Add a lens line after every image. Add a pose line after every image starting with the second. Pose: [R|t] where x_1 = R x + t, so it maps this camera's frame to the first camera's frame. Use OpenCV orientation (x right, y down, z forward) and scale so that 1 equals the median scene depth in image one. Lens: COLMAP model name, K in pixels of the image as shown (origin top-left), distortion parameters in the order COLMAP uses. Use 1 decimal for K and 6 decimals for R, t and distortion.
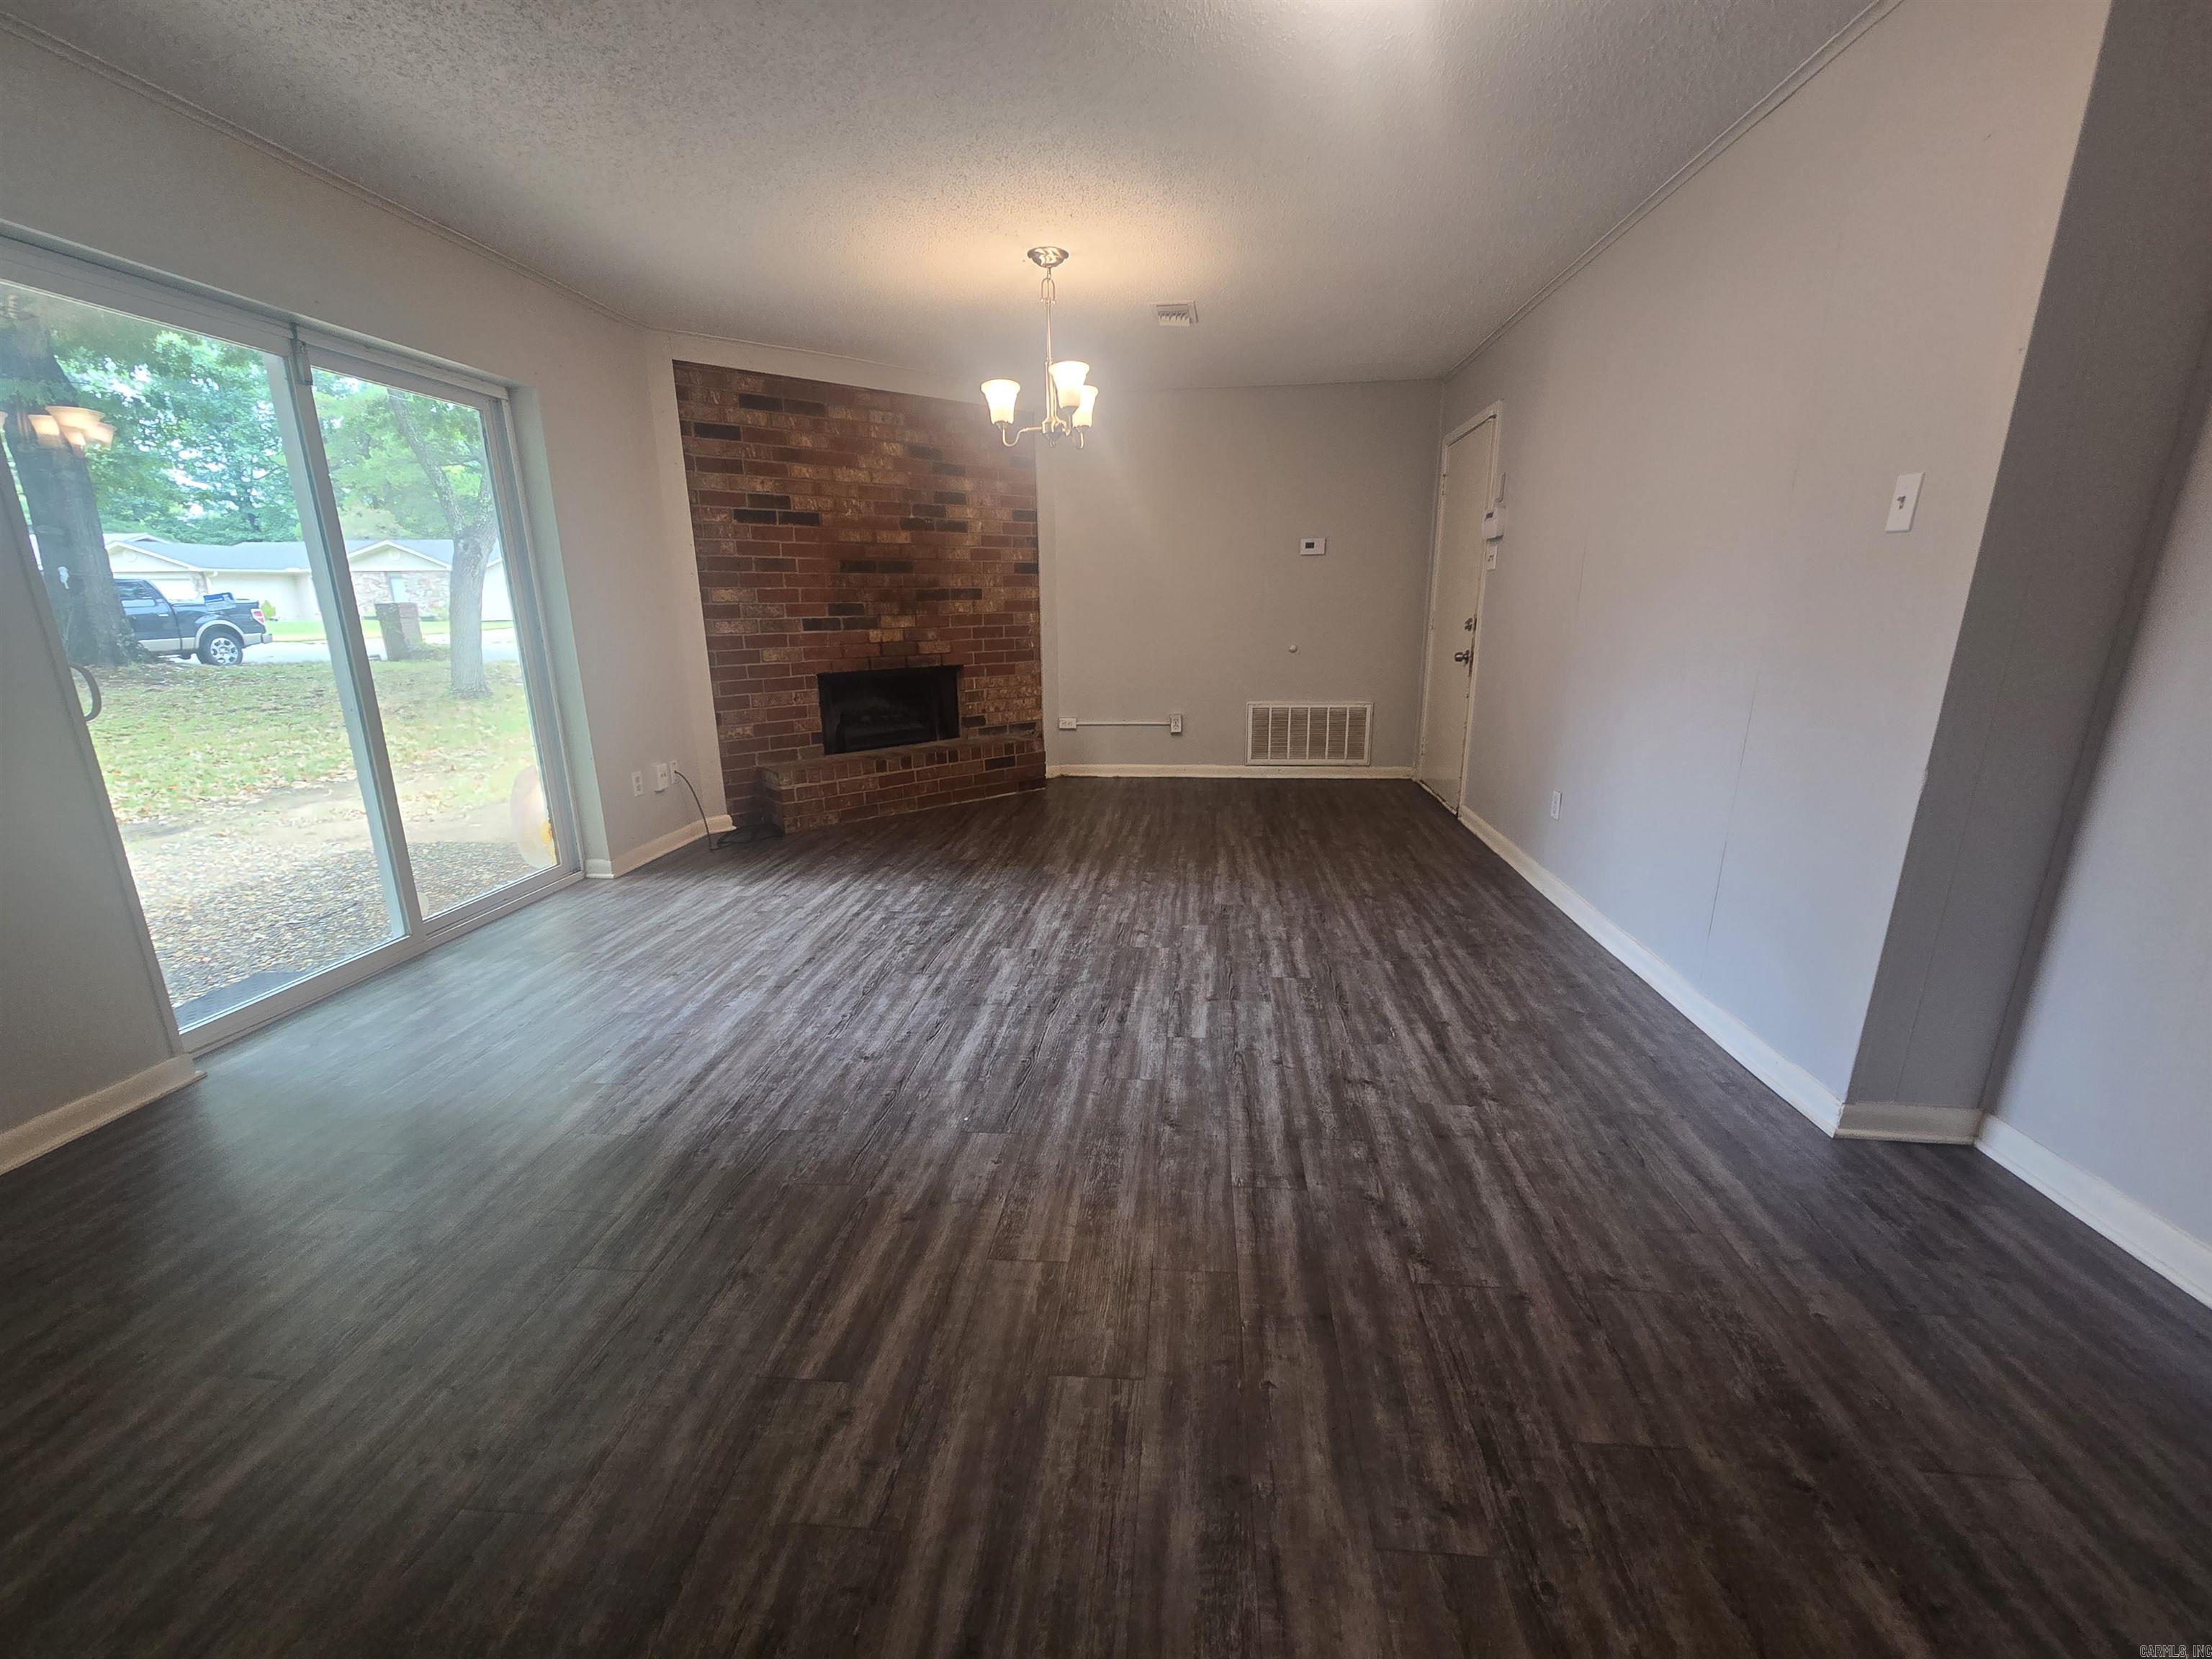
lens RADIAL K [[904.6, 0, 1117.8], [0, 904.6, 840.2], [0, 0, 1]] dist [-0.001812, 0.001519]
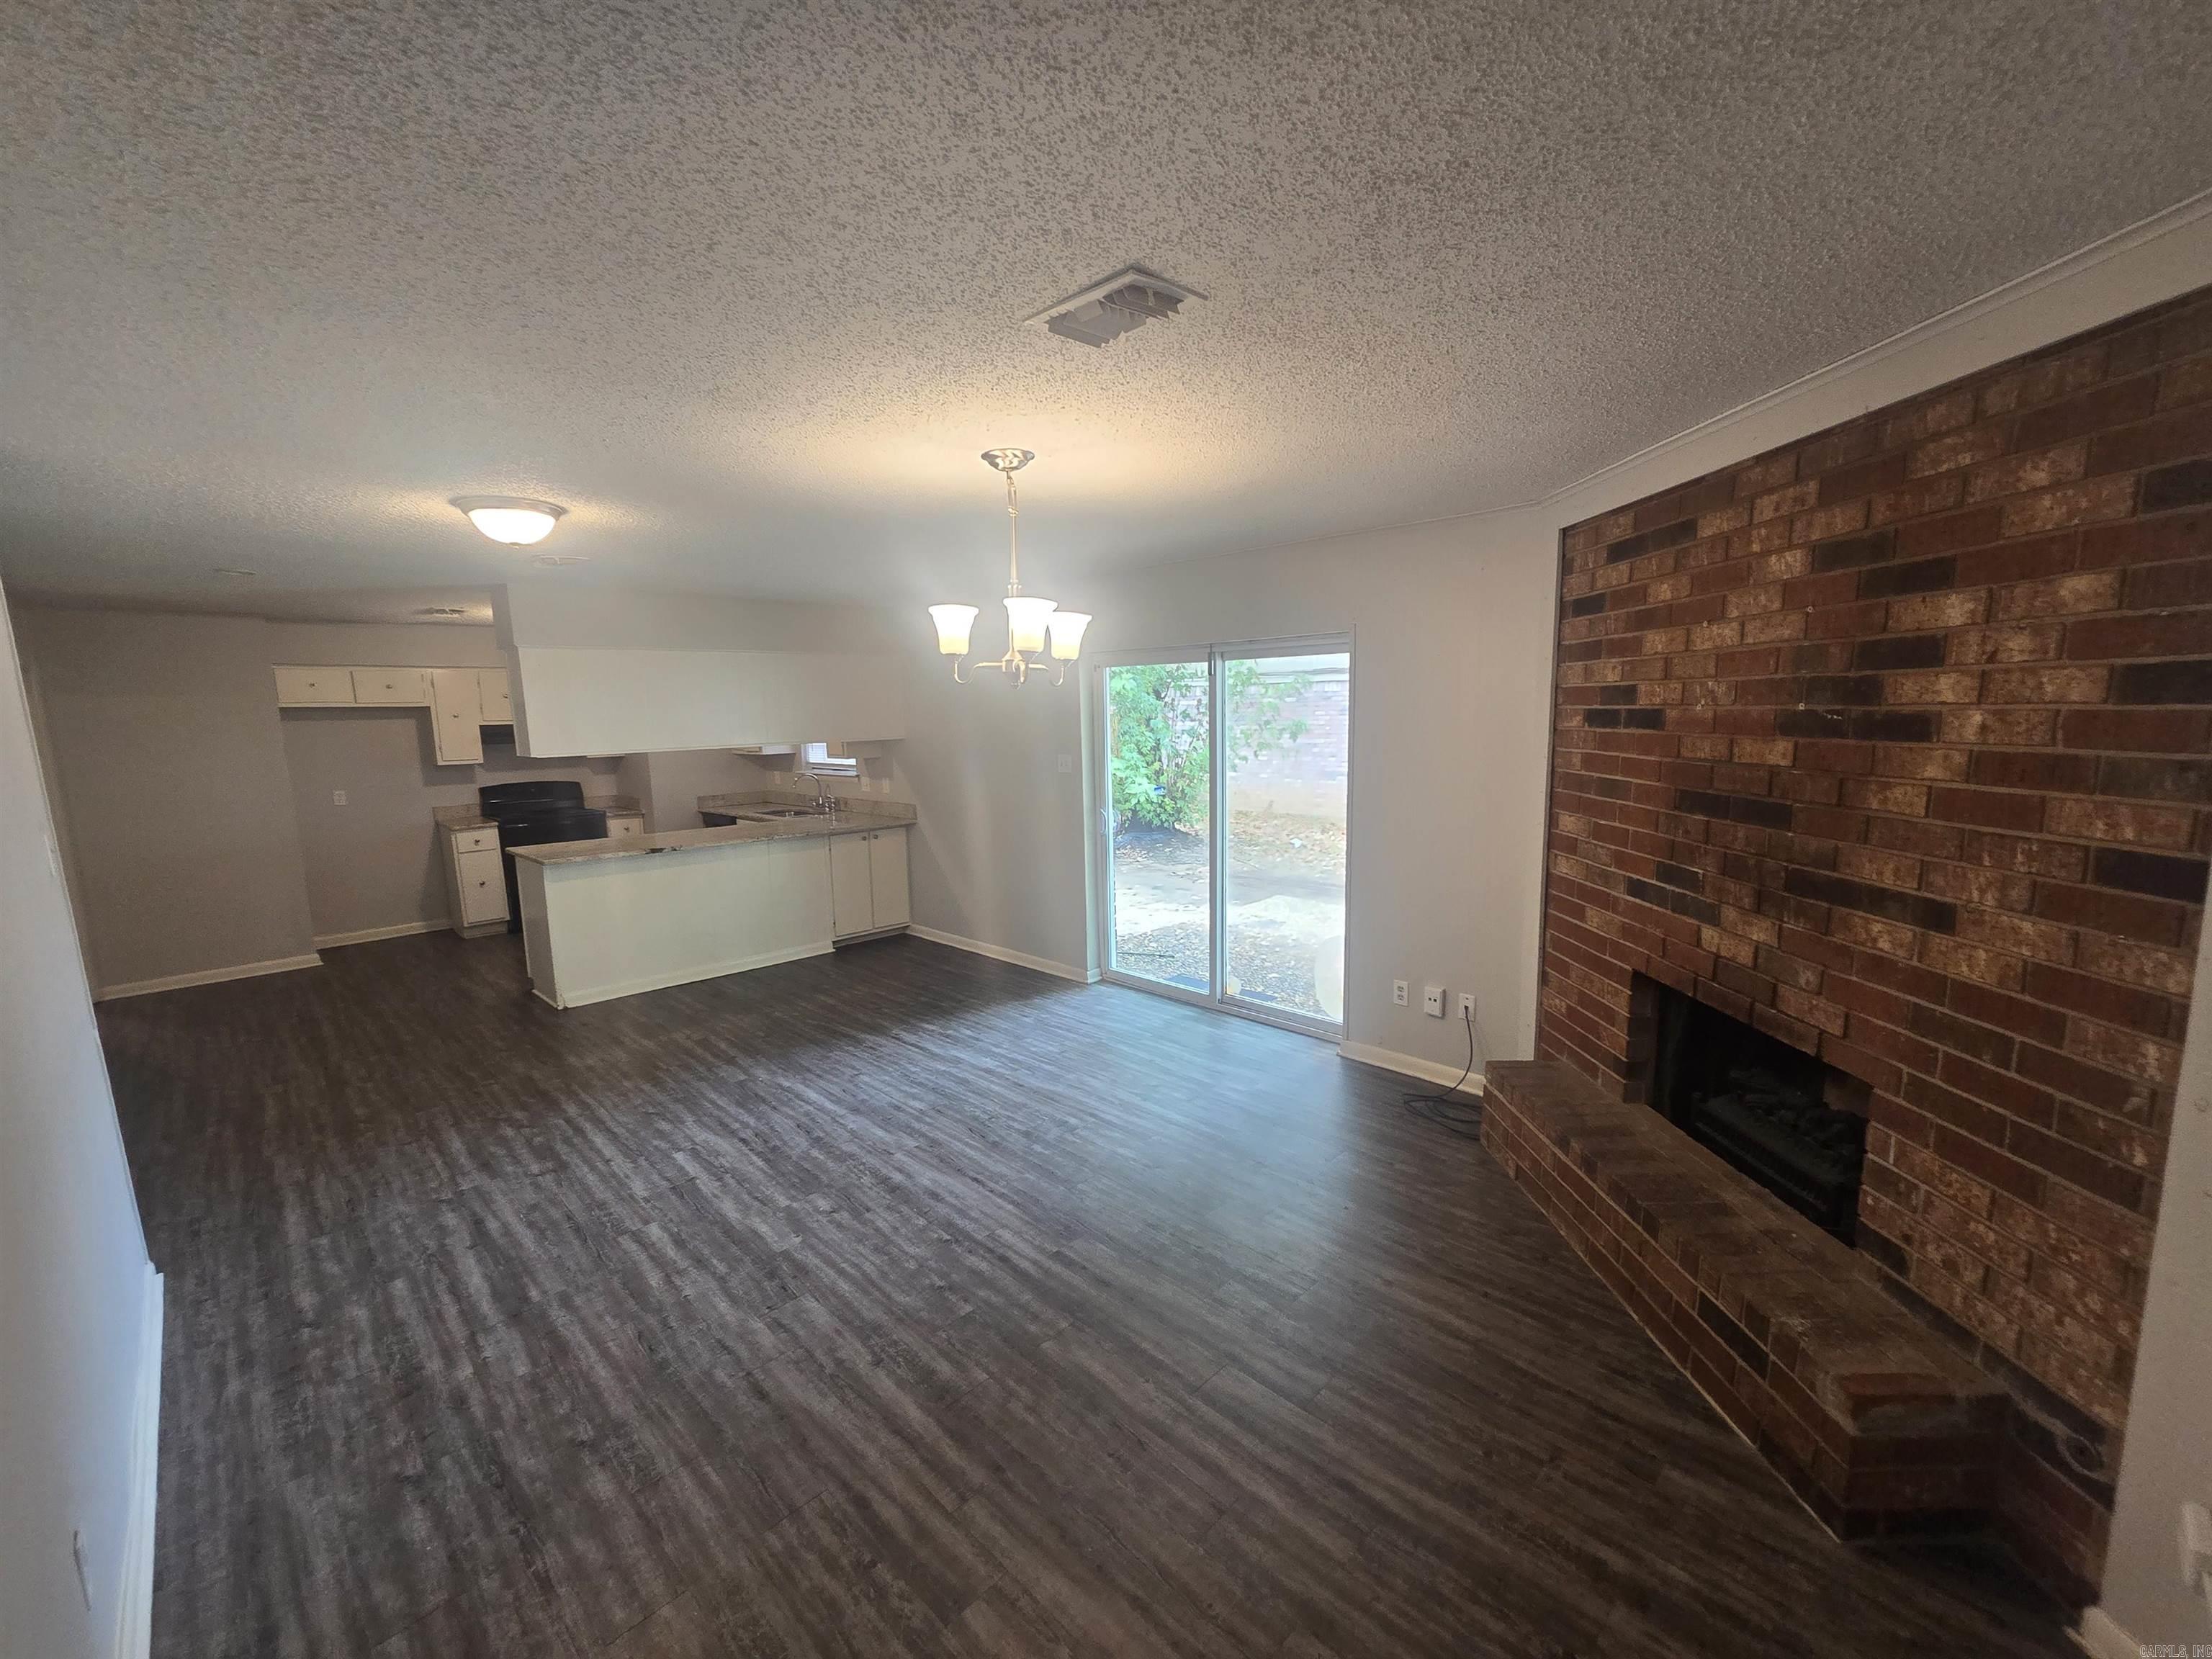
lens RADIAL K [[904.6, 0, 1095.9], [0, 904.6, 839.9], [0, 0, 1]] dist [-0.001812, 0.001519]
pose [[-0.638762, 0.136257, -0.757243, 0.439320], [-0.172249, 0.933889, 0.313341, -0.516111], [0.749875, 0.330584, -0.573063, 1.395827]]
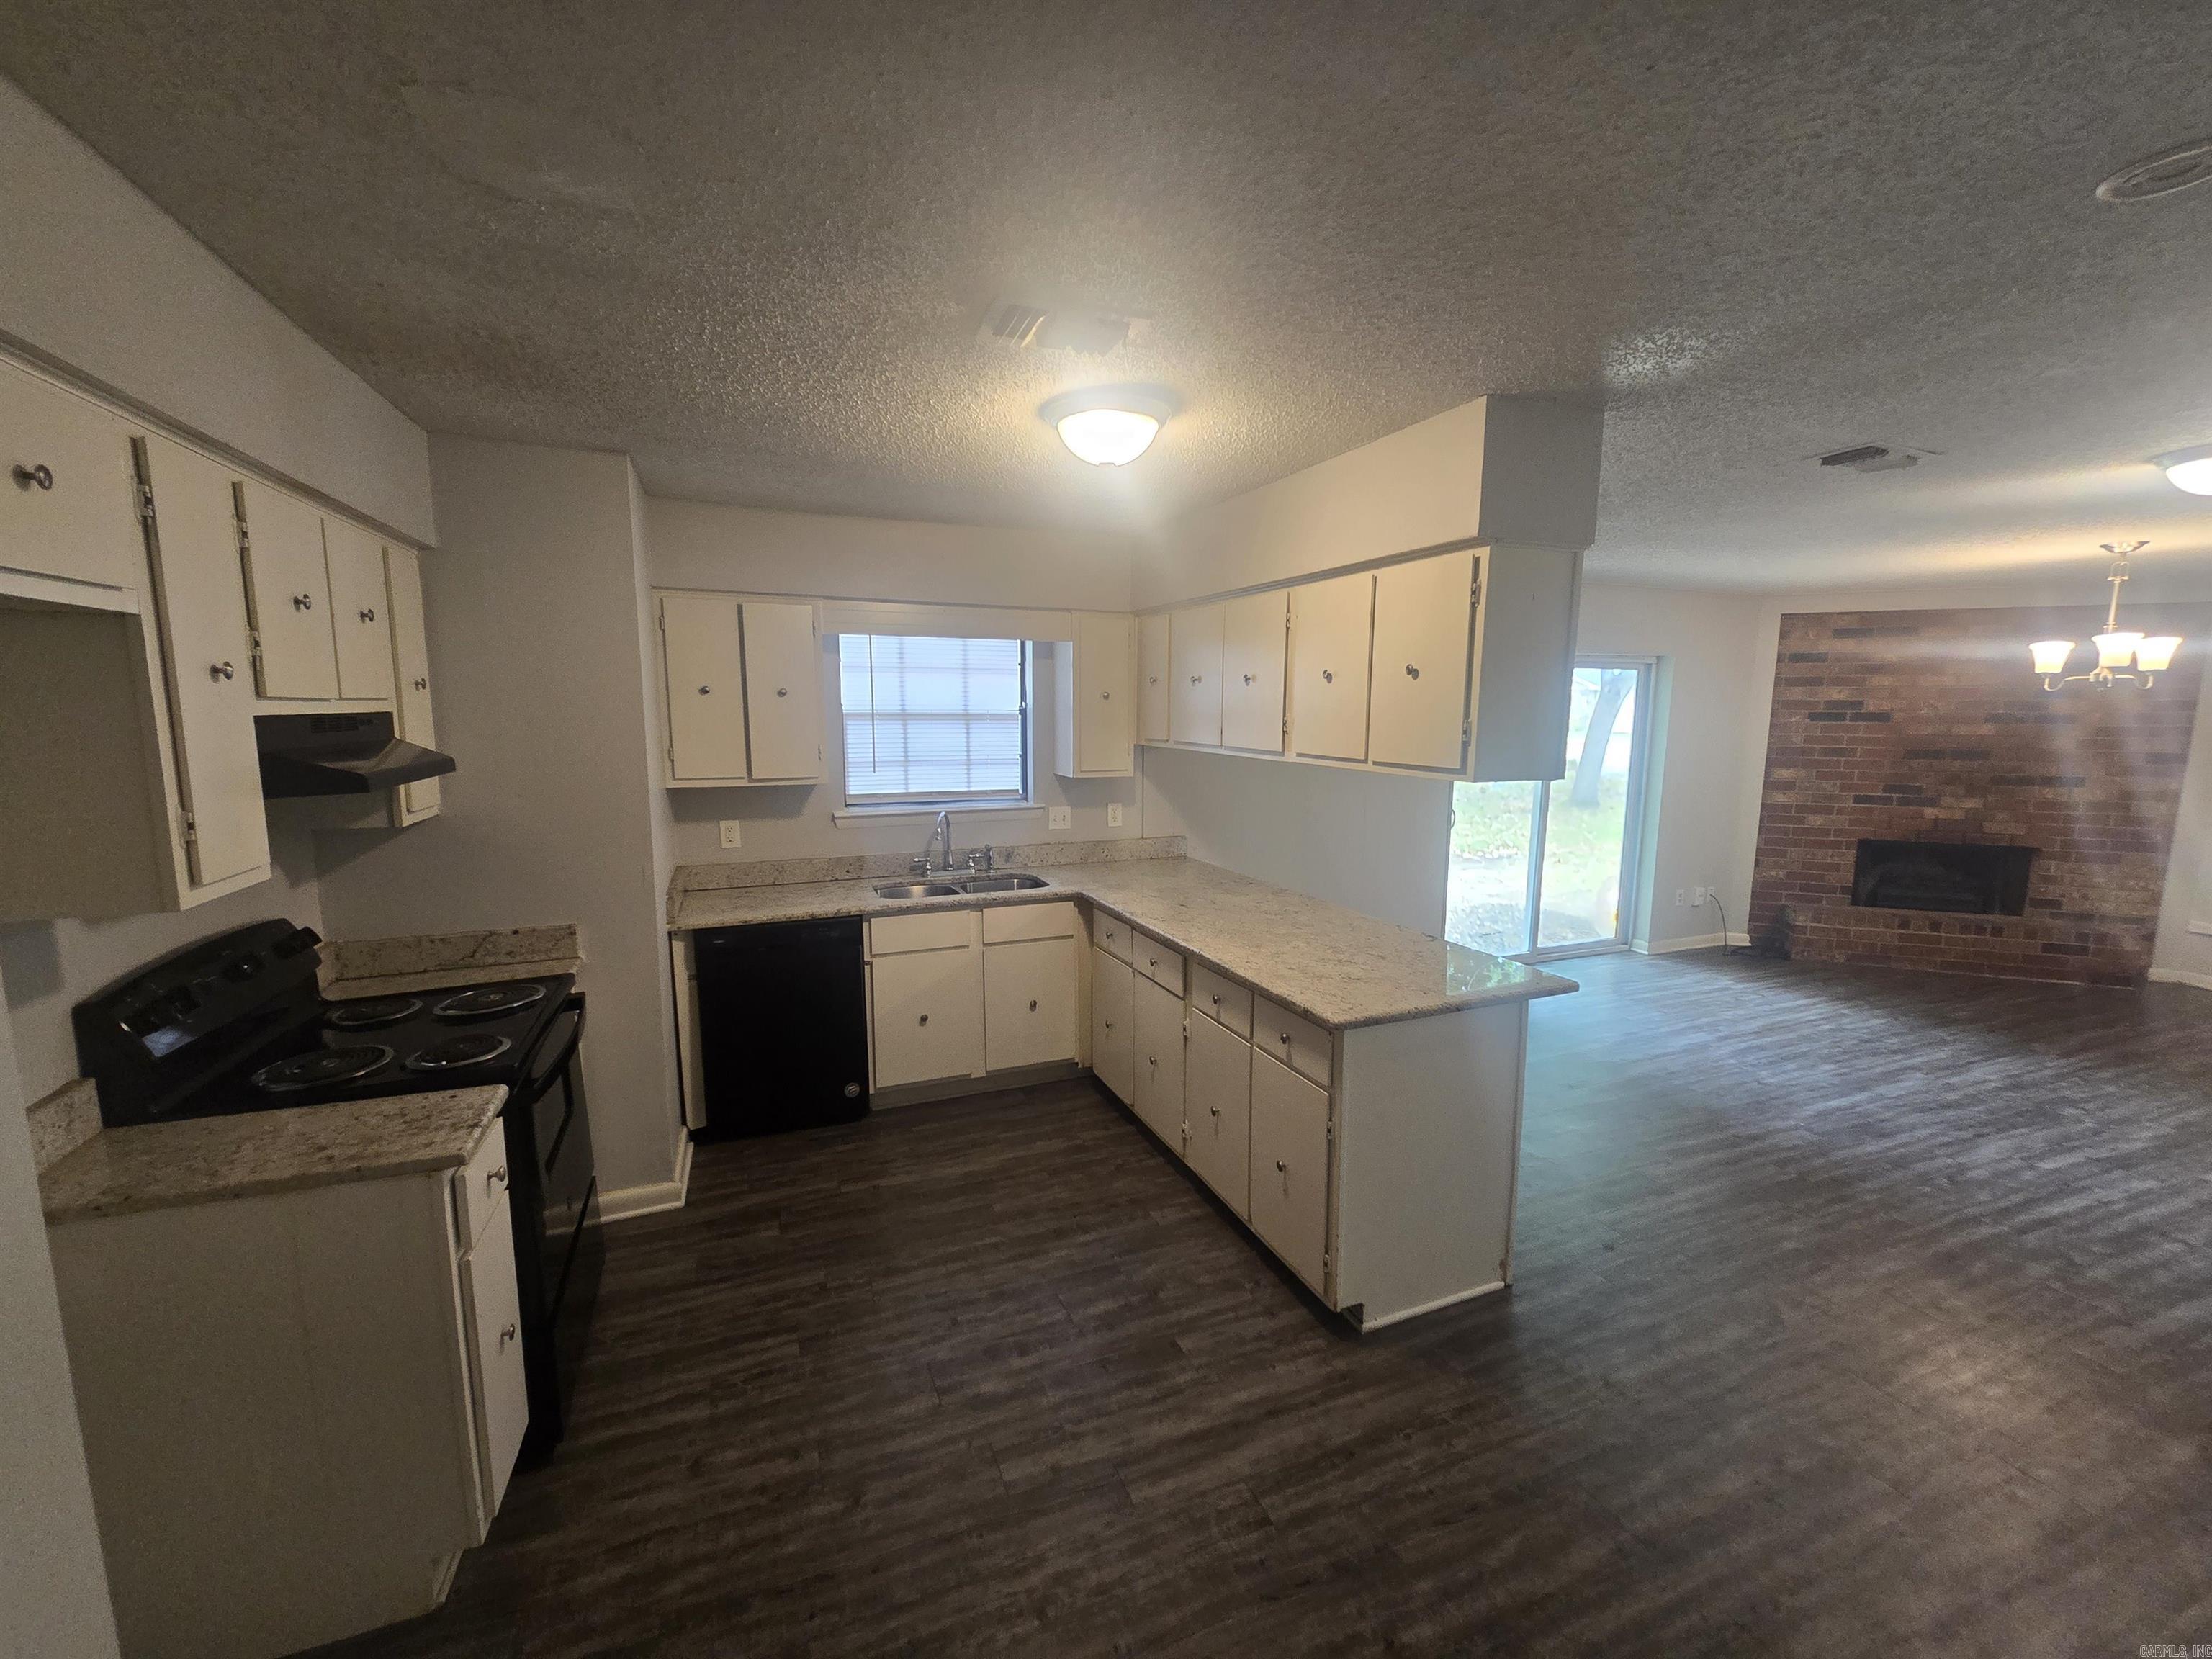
lens RADIAL K [[904.6, 0, 1101.2], [0, 904.6, 838.3], [0, 0, 1]] dist [-0.001812, 0.001519]
pose [[0.448755, 0.138421, -0.882870, 0.375140], [-0.237546, 0.970866, 0.031475, 0.024116], [0.861505, 0.195597, 0.468562, -0.588045]]
